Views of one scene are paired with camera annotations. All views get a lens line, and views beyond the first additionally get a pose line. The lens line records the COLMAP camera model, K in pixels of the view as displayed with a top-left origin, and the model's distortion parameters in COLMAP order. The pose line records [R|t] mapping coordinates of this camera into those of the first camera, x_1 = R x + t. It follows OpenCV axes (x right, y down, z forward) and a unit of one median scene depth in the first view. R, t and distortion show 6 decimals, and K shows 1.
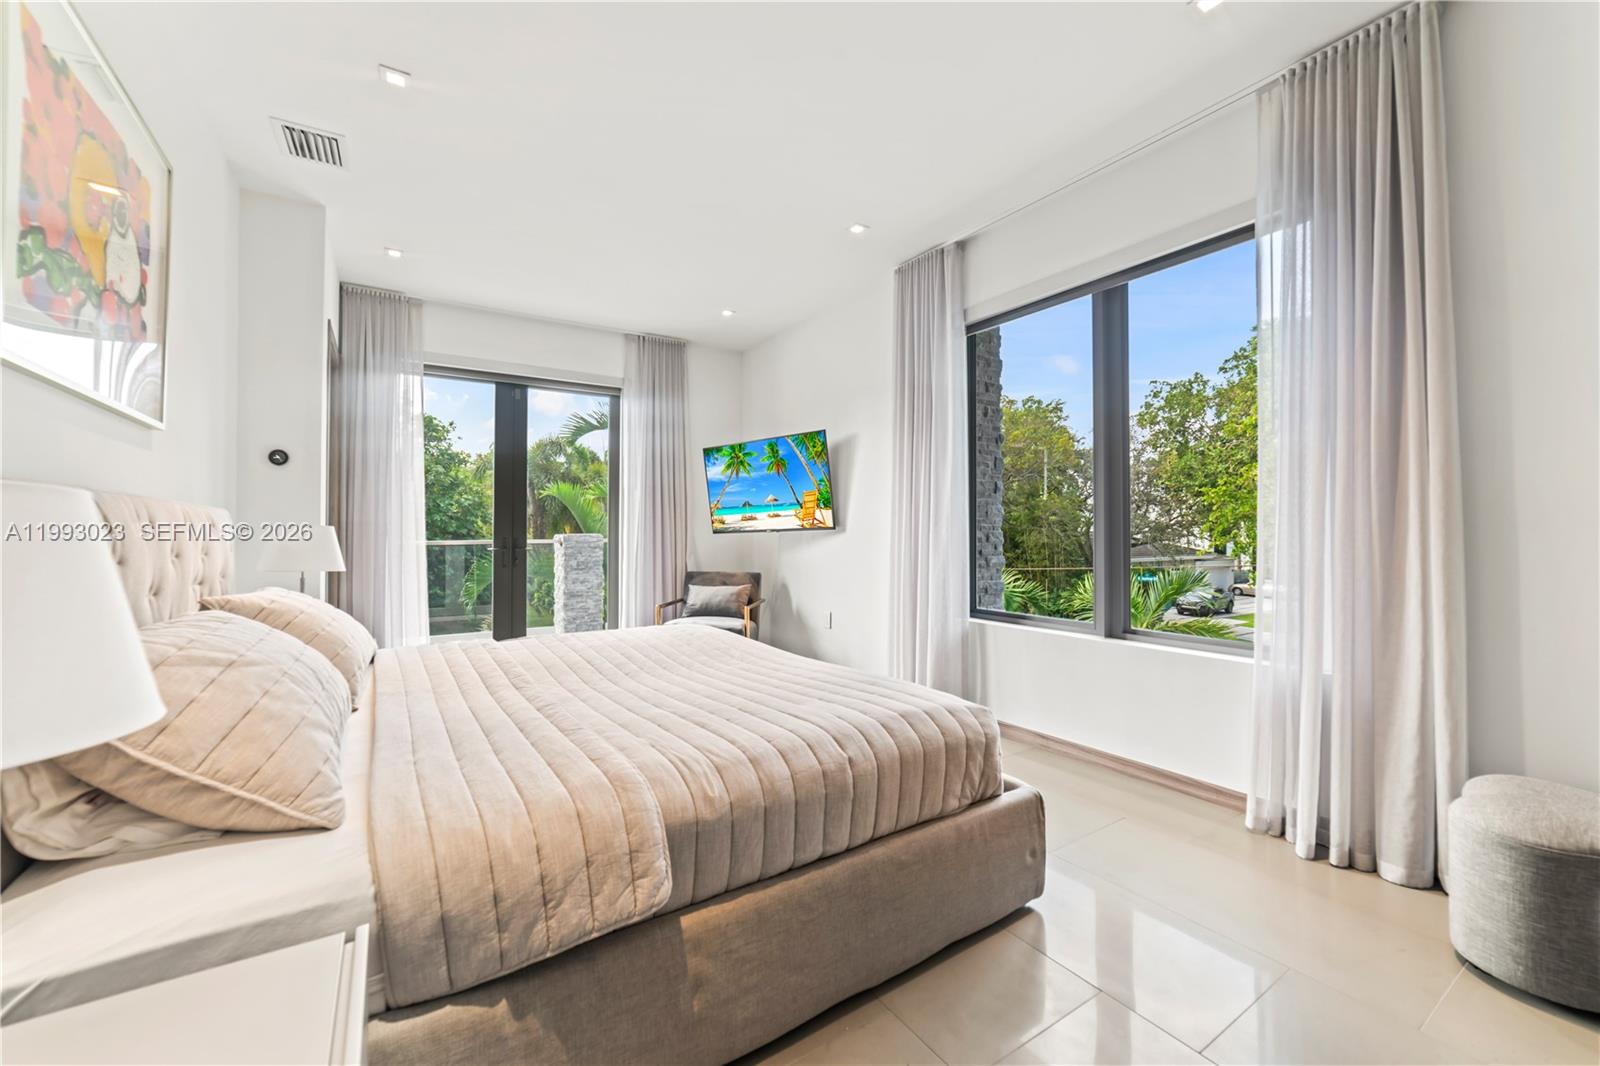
lens RADIAL K [[630.7, 0, 793.3], [0, 630.7, 530.2], [0, 0, 1]] dist [-0.004448, -0.000055]
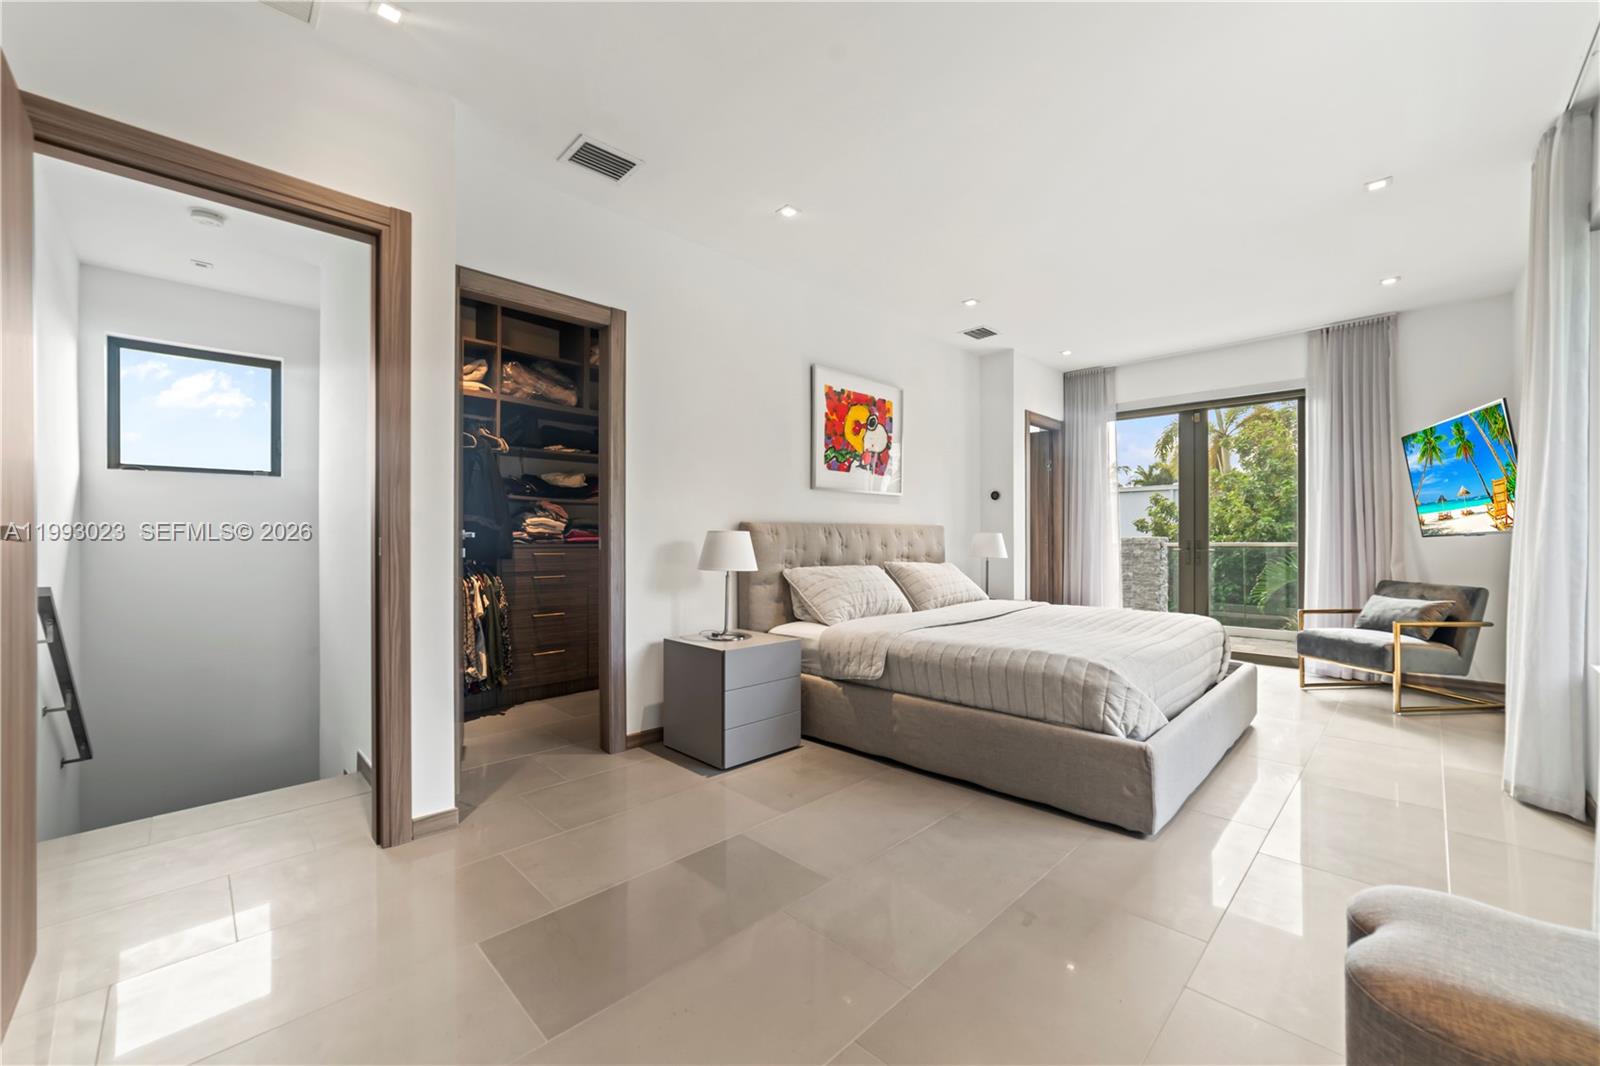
lens RADIAL K [[630.7, 0, 797.0], [0, 630.7, 543.0], [0, 0, 1]] dist [-0.004448, -0.000055]
pose [[0.207578, 0.008072, -0.978185, 0.557044], [0.007788, 0.999921, 0.009904, -0.000311], [0.978188, -0.009674, 0.207498, 0.030991]]
